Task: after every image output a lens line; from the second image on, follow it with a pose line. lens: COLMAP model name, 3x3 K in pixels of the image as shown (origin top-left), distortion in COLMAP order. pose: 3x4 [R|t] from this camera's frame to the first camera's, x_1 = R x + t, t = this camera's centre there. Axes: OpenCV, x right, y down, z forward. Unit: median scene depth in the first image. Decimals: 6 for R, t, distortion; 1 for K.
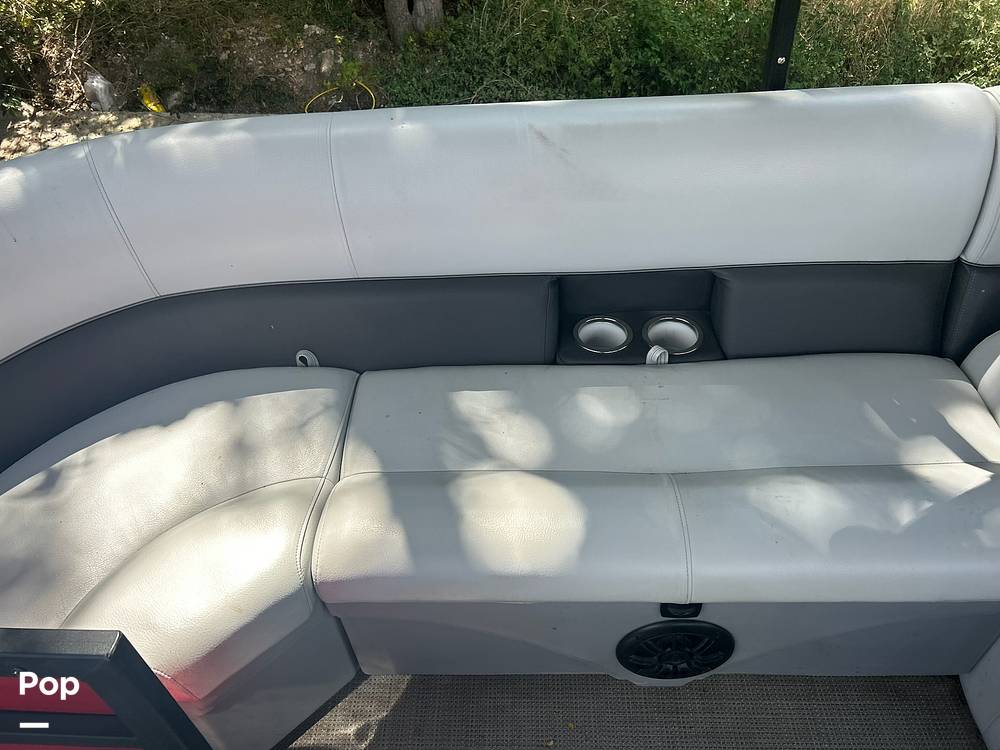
lens RADIAL K [[767.5, 0, 495.9], [0, 767.5, 368.4], [0, 0, 1]] dist [0.006493, -0.011042]
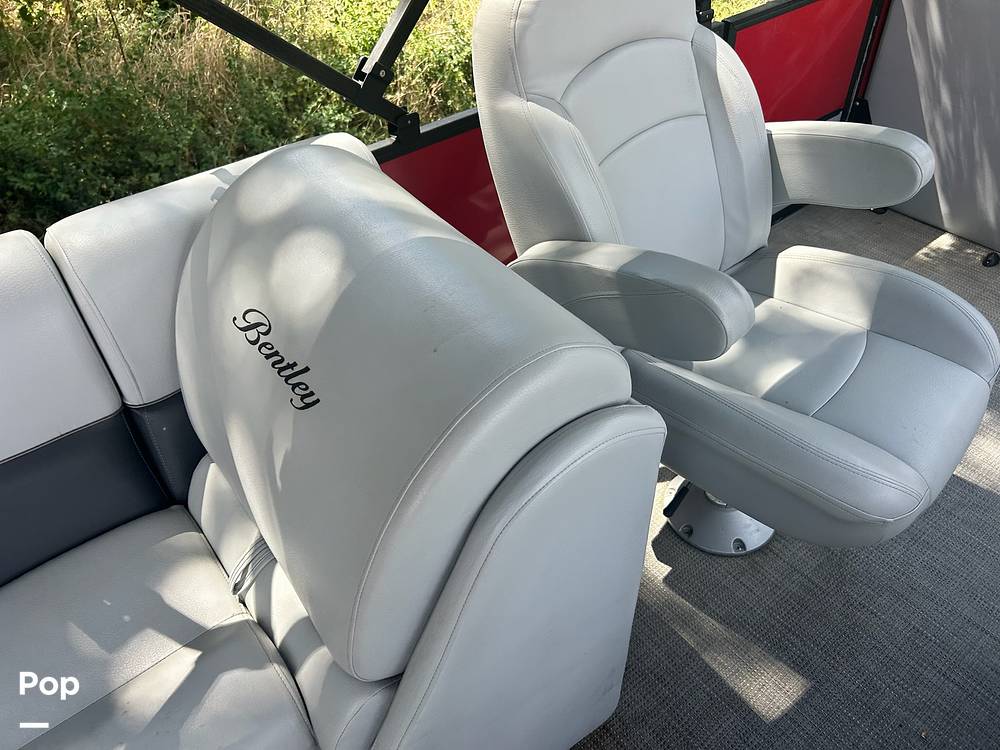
lens RADIAL K [[761.8, 0, 490.3], [0, 761.8, 364.9], [0, 0, 1]] dist [0.028351, -0.033347]
pose [[0.763397, -0.398358, 0.508465, 0.102656], [0.428366, 0.901402, 0.063067, -0.012521], [-0.483454, 0.169664, 0.858770, 0.007061]]
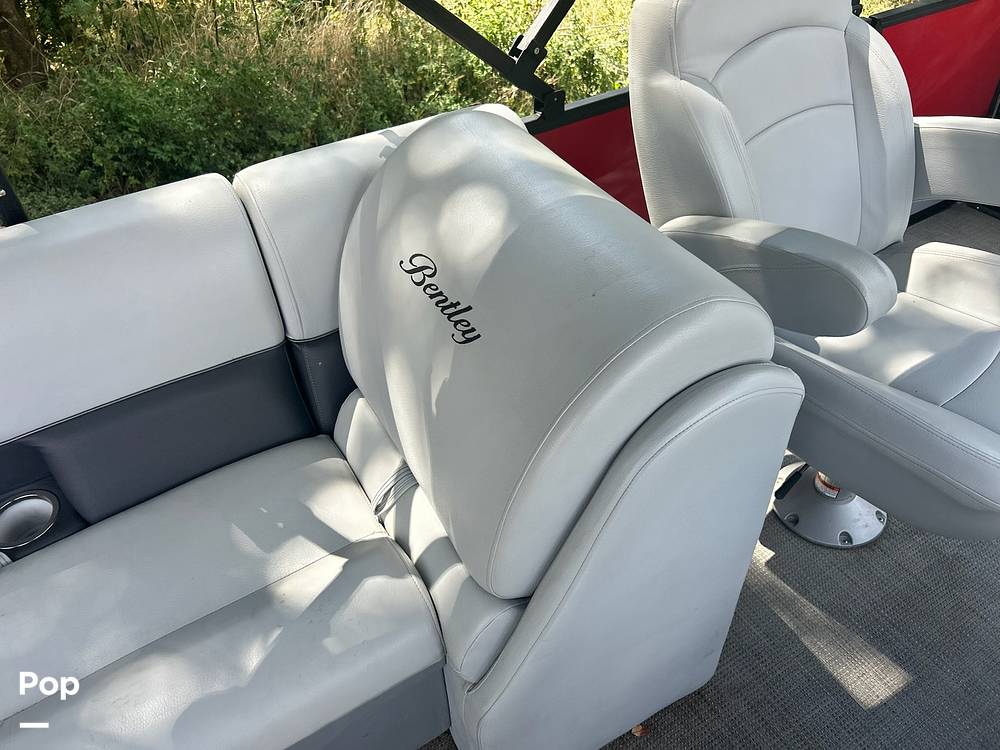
lens RADIAL K [[761.8, 0, 490.3], [0, 761.8, 364.9], [0, 0, 1]] dist [0.028351, -0.033347]
pose [[0.844672, -0.331512, 0.420271, 0.083401], [0.355899, 0.934273, 0.021665, -0.008603], [-0.399831, 0.131274, 0.907140, 0.004239]]
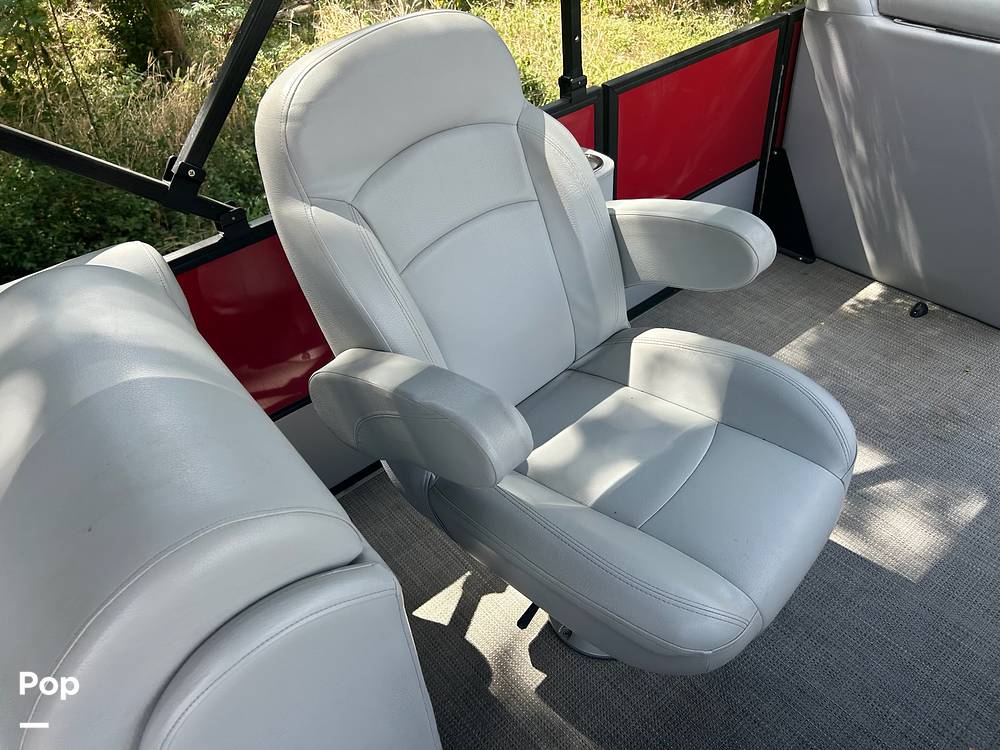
lens RADIAL K [[761.1, 0, 495.6], [0, 761.1, 375.8], [0, 0, 1]] dist [0.031575, -0.037693]
pose [[0.753915, -0.416243, 0.508285, 0.156747], [0.467700, 0.883388, 0.029703, -0.006205], [-0.461377, 0.215332, 0.860676, -0.008610]]
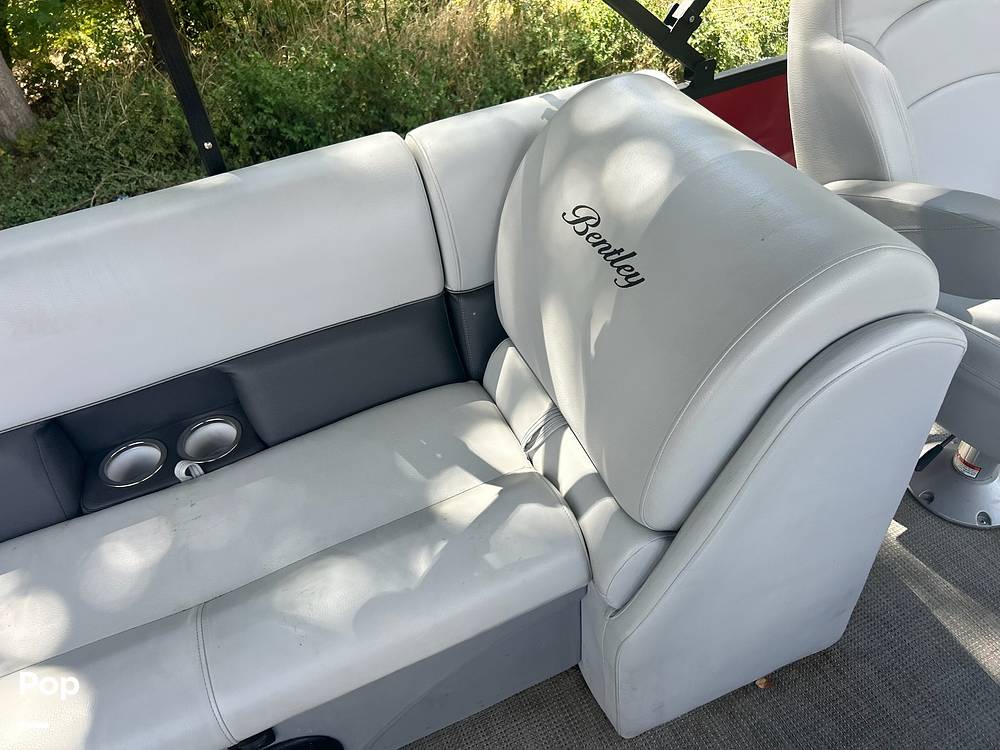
lens RADIAL K [[761.1, 0, 497.2], [0, 761.1, 369.4], [0, 0, 1]] dist [0.033949, -0.044134]
pose [[0.902347, -0.297825, 0.311561, 0.064130], [0.313716, 0.949516, -0.000935, -0.003196], [-0.295554, 0.098585, 0.950226, -0.000168]]
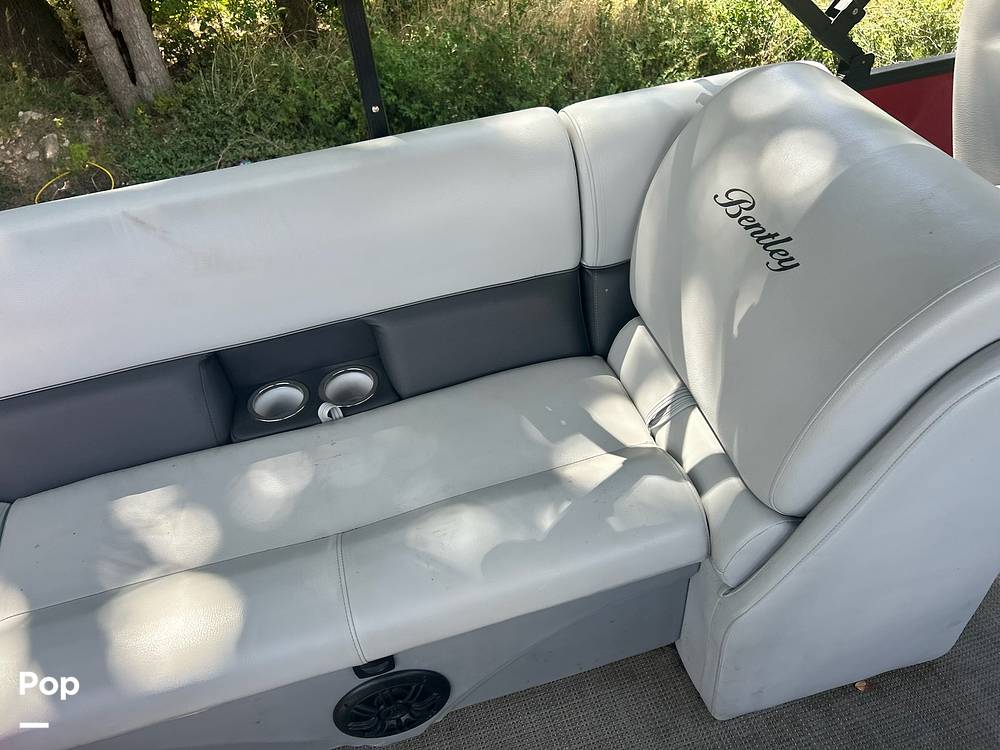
lens RADIAL K [[761.1, 0, 497.2], [0, 761.1, 369.4], [0, 0, 1]] dist [0.033949, -0.044134]
pose [[0.953914, -0.212975, 0.211399, 0.048021], [0.221217, 0.975096, -0.015849, -0.001547], [-0.202758, 0.061884, 0.977271, -0.002877]]
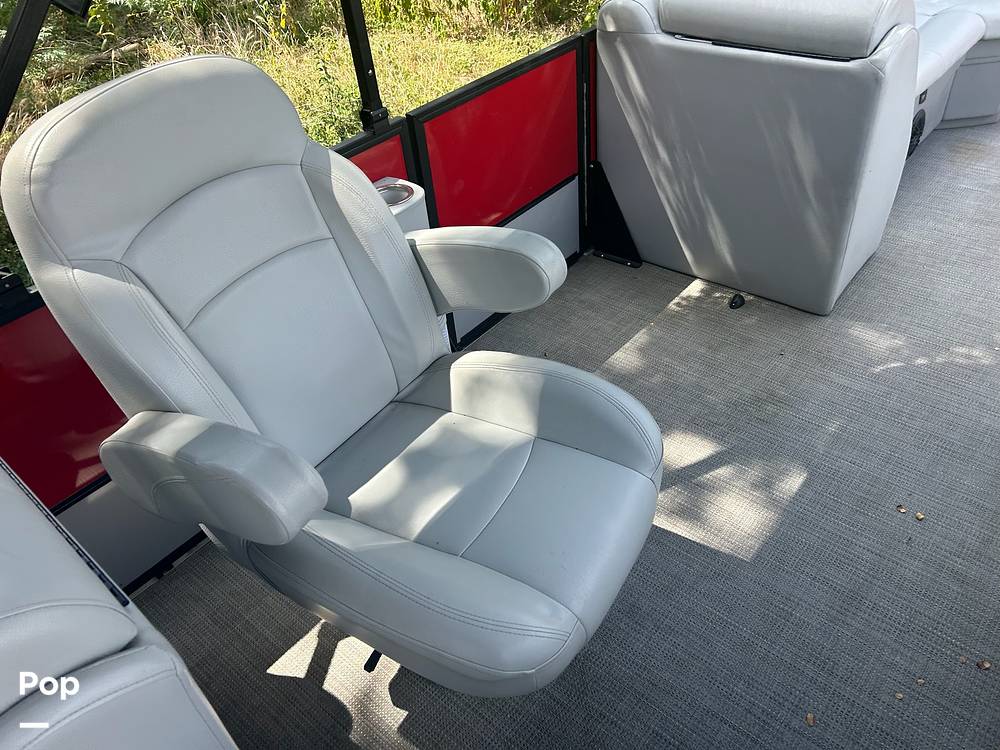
lens RADIAL K [[758.2, 0, 491.2], [0, 758.2, 374.1], [0, 0, 1]] dist [0.036195, -0.041239]
pose [[0.622157, -0.482283, 0.616704, 0.172606], [0.560244, 0.824495, 0.079584, 0.000791], [-0.546852, 0.295991, 0.783162, -0.018525]]
